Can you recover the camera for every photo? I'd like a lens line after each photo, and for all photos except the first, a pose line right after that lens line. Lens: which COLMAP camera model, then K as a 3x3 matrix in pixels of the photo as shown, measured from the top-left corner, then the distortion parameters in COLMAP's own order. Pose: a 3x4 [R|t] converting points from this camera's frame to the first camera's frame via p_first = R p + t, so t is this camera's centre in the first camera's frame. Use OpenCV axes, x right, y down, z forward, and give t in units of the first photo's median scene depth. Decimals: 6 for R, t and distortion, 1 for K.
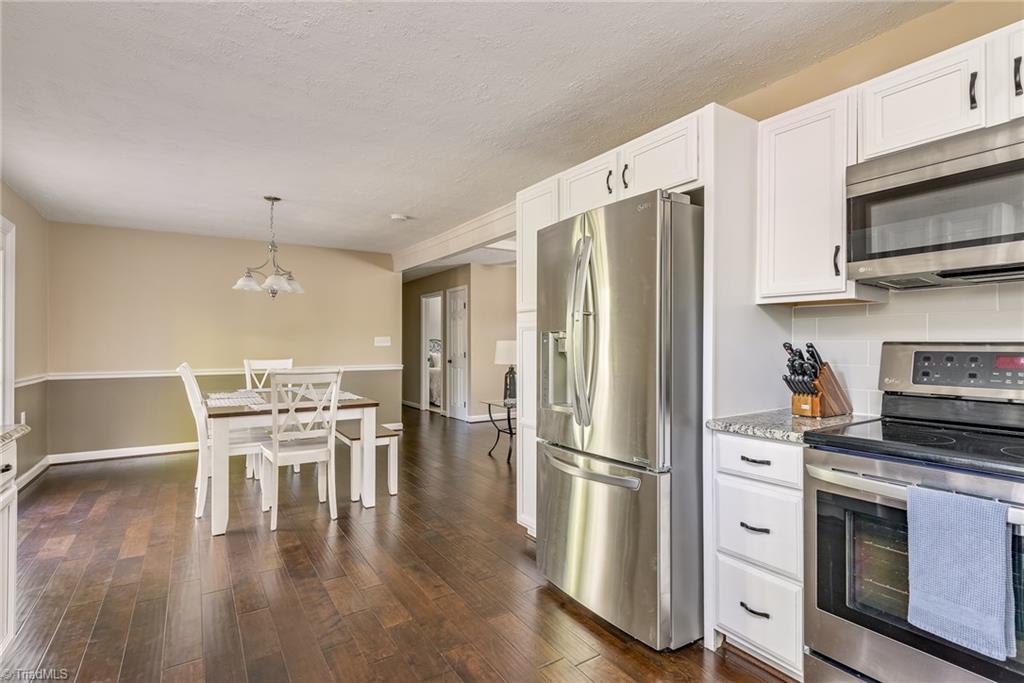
lens RADIAL K [[533.7, 0, 511.3], [0, 533.7, 341.1], [0, 0, 1]] dist [0.005111, -0.000380]
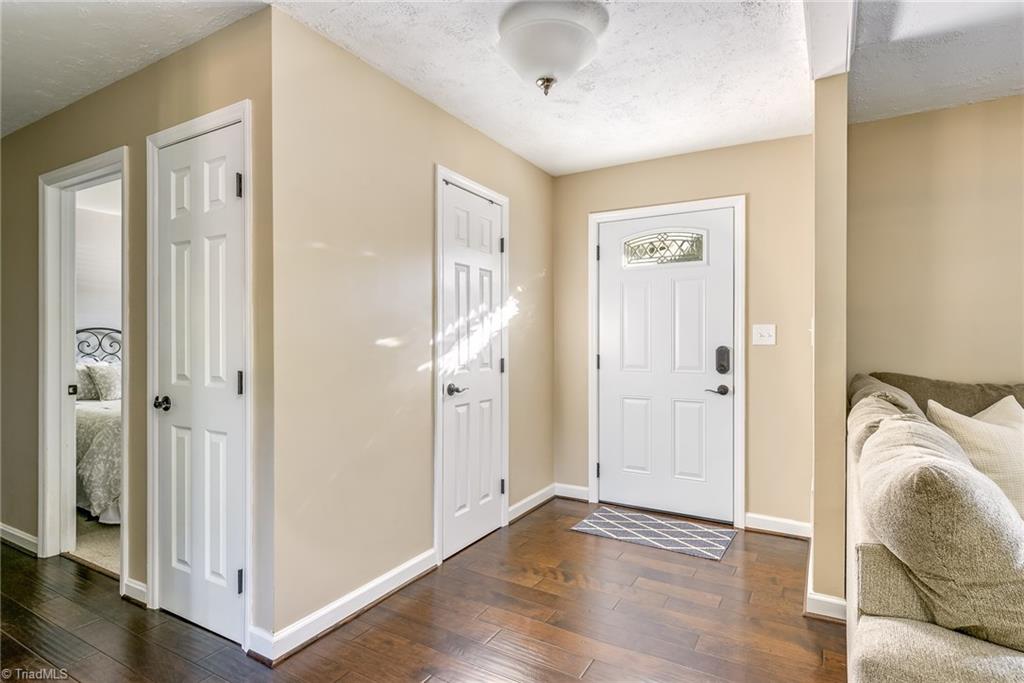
lens RADIAL K [[533.7, 0, 513.2], [0, 533.7, 341.8], [0, 0, 1]] dist [0.005111, -0.000380]
pose [[0.877101, -0.002057, 0.480301, -0.083089], [-0.002404, 0.999959, 0.008673, 0.003936], [-0.480300, -0.008762, 0.877061, 0.629782]]
